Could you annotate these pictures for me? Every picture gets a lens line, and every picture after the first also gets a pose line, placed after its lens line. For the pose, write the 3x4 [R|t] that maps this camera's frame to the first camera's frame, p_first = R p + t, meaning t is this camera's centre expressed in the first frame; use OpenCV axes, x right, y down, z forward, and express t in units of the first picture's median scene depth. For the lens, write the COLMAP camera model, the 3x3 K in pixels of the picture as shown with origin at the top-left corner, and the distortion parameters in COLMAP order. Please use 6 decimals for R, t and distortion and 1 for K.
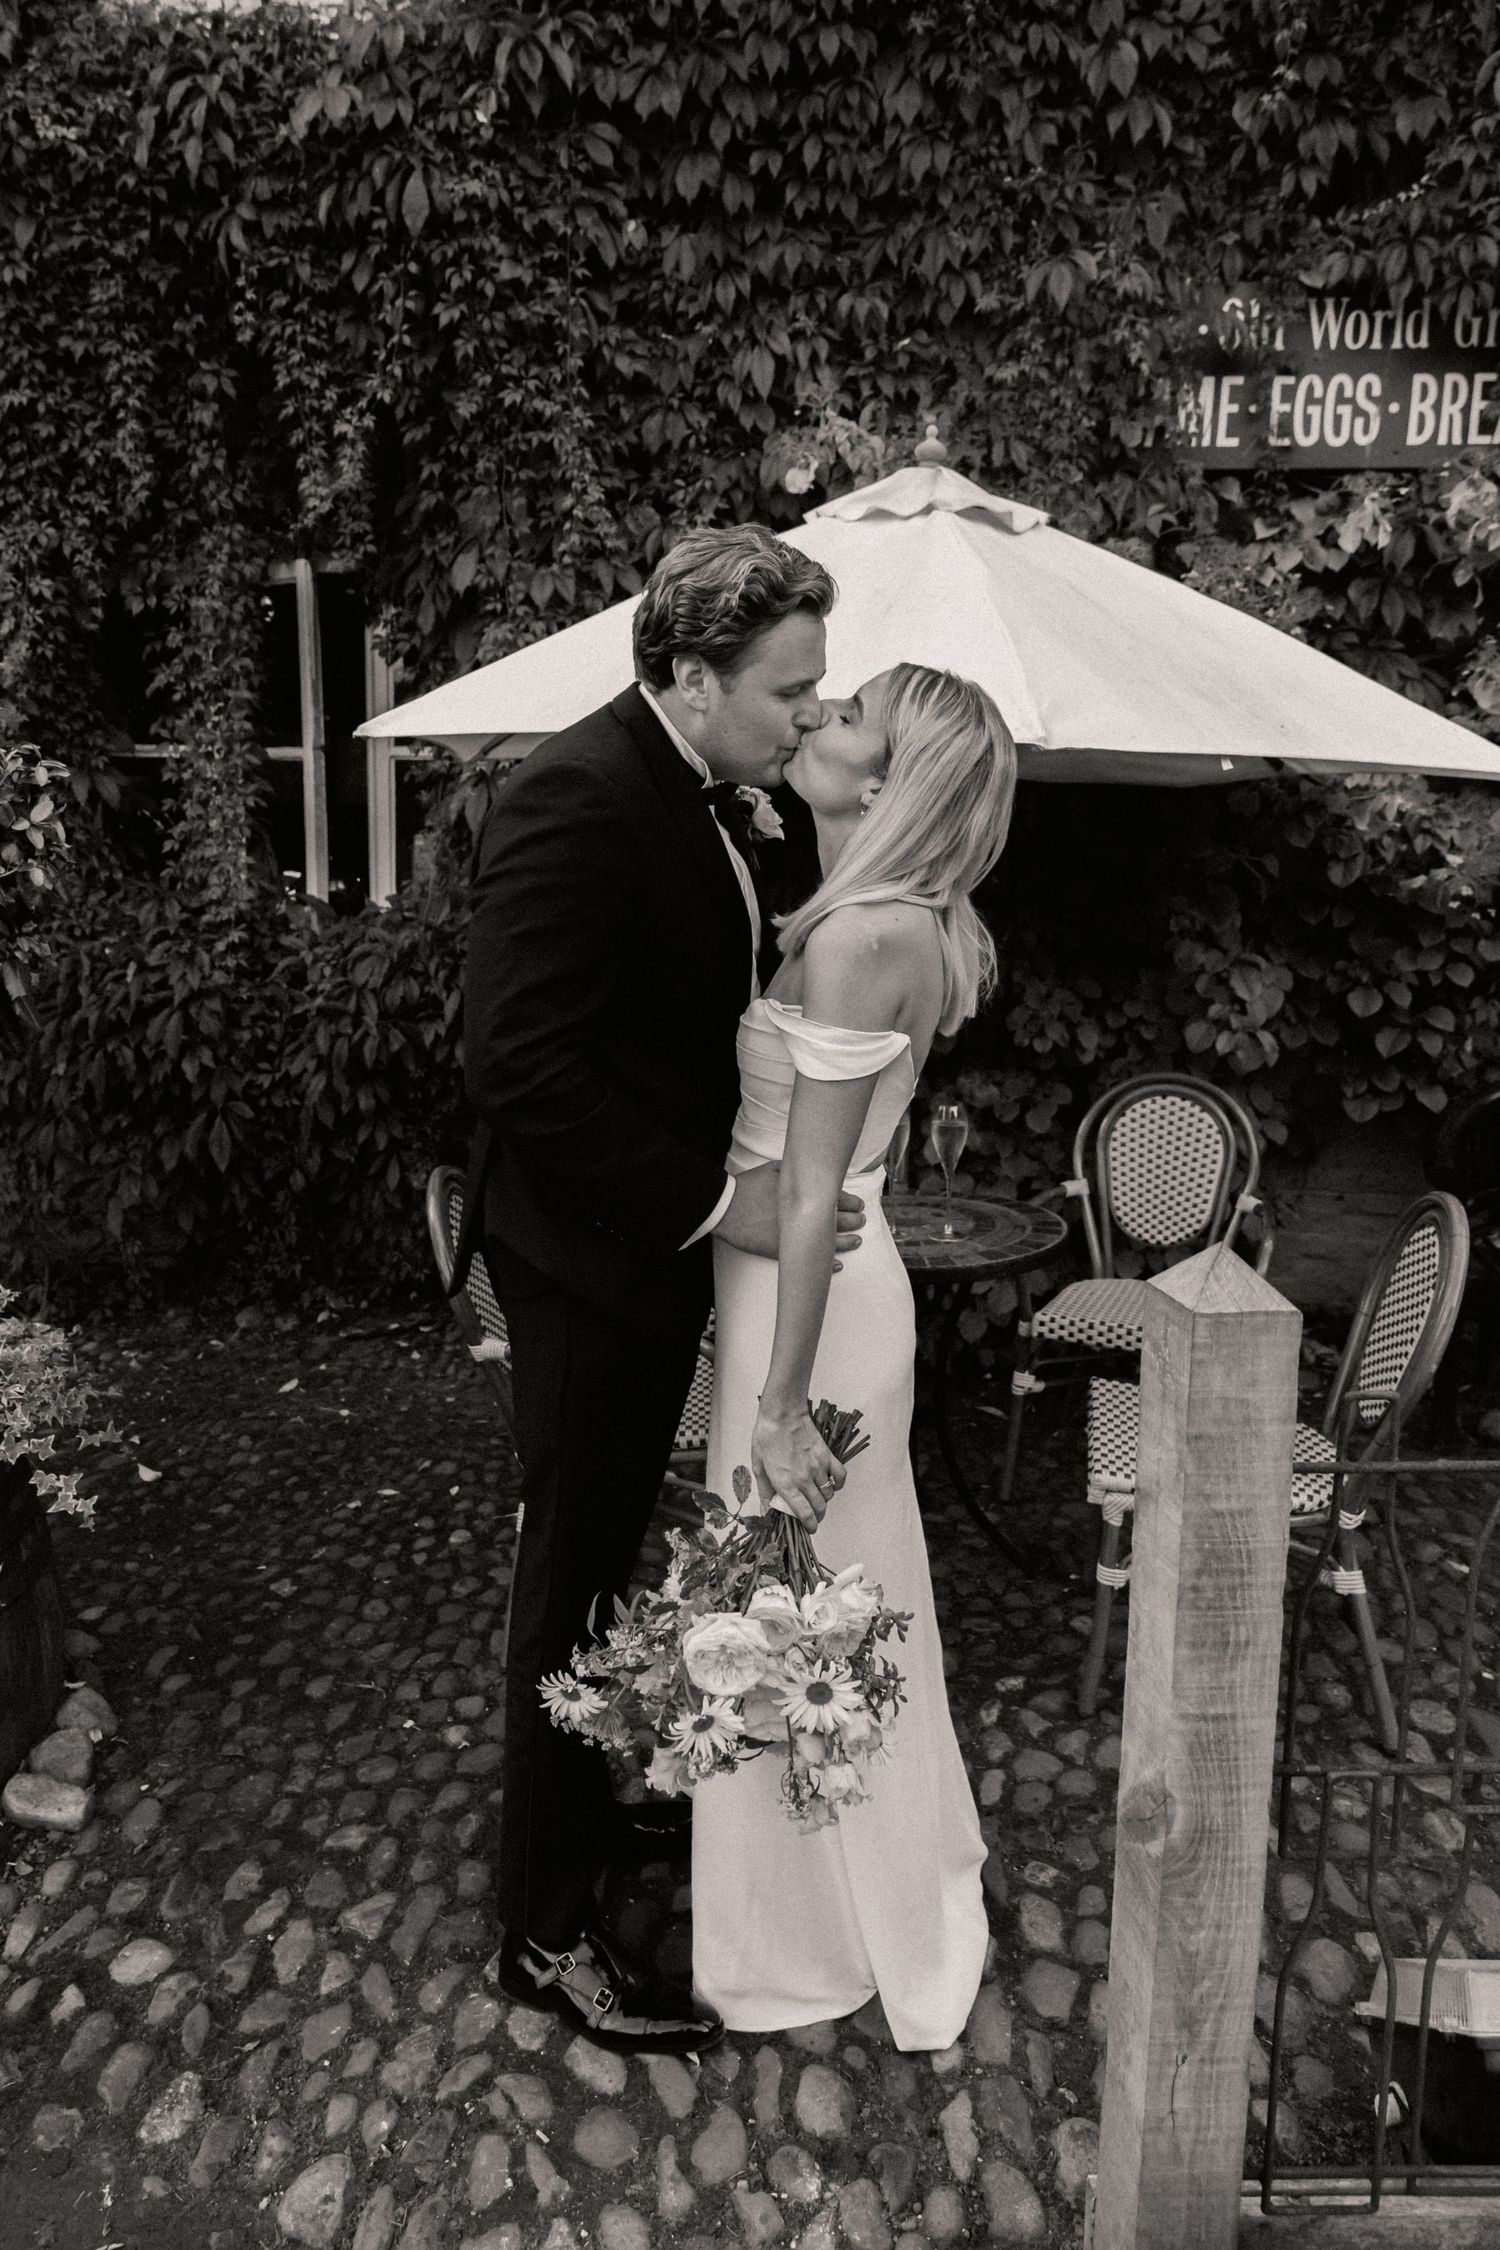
lens RADIAL K [[1547.5, 0, 722.1], [0, 1547.5, 1079.7], [0, 0, 1]] dist [0.010880, -0.001020]
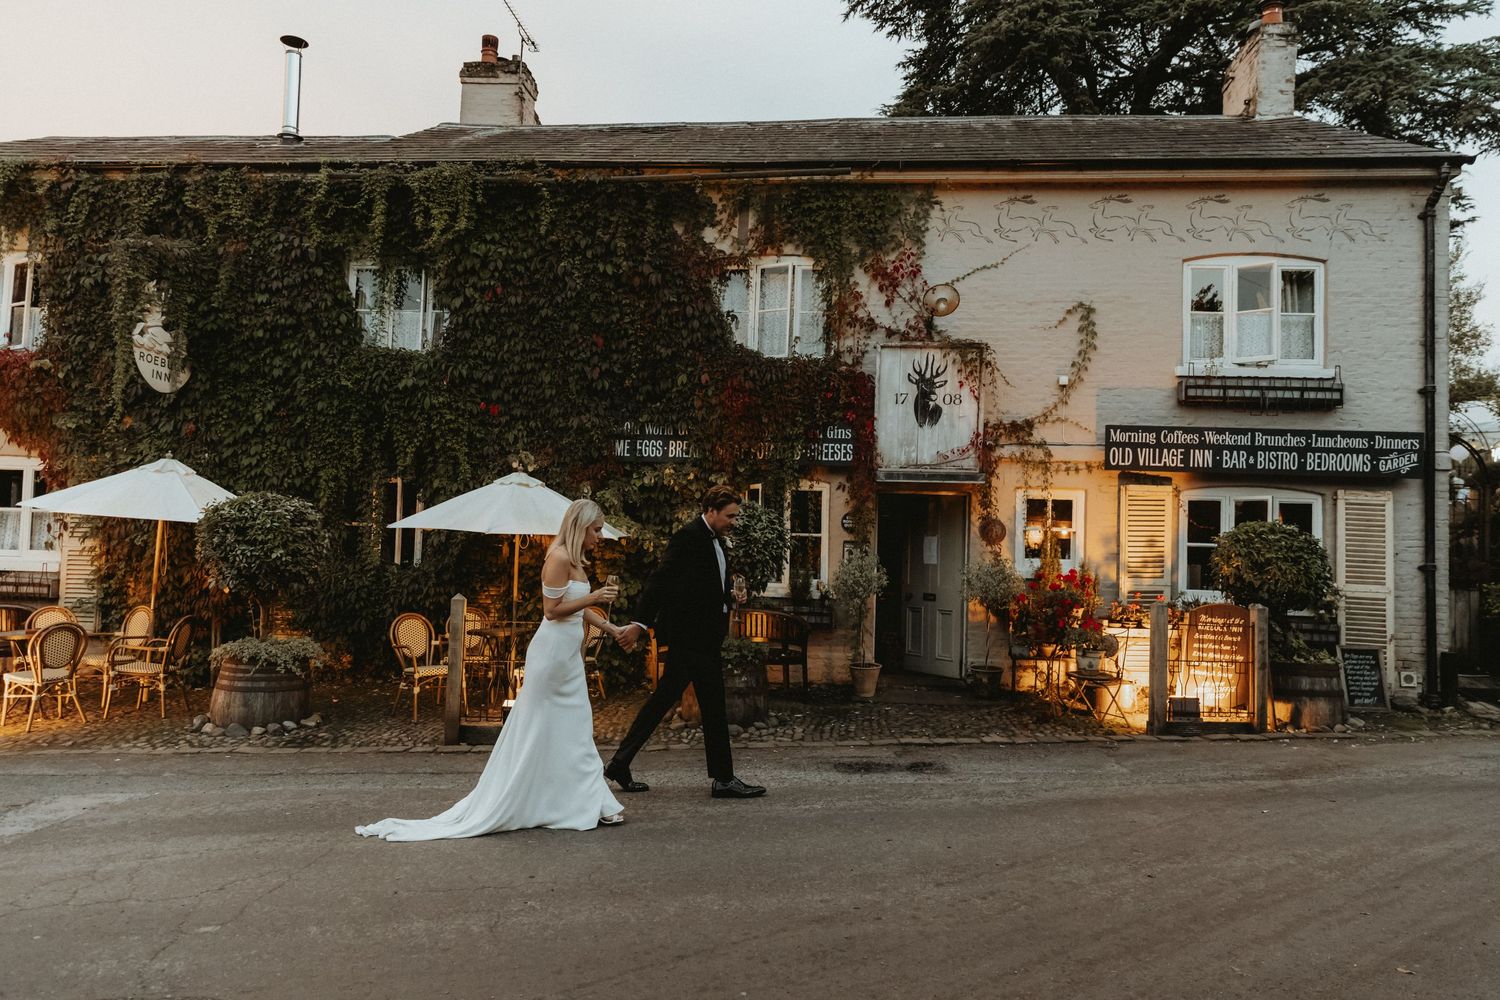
lens RADIAL K [[1031.7, 0, 760.6], [0, 1031.7, 506.6], [0, 0, 1]] dist [0.010880, -0.001020]
pose [[0.999897, 0.014283, 0.001090, 0.711427], [-0.013759, 0.978846, -0.204135, 0.284376], [-0.003982, 0.204099, 0.978942, -1.711538]]
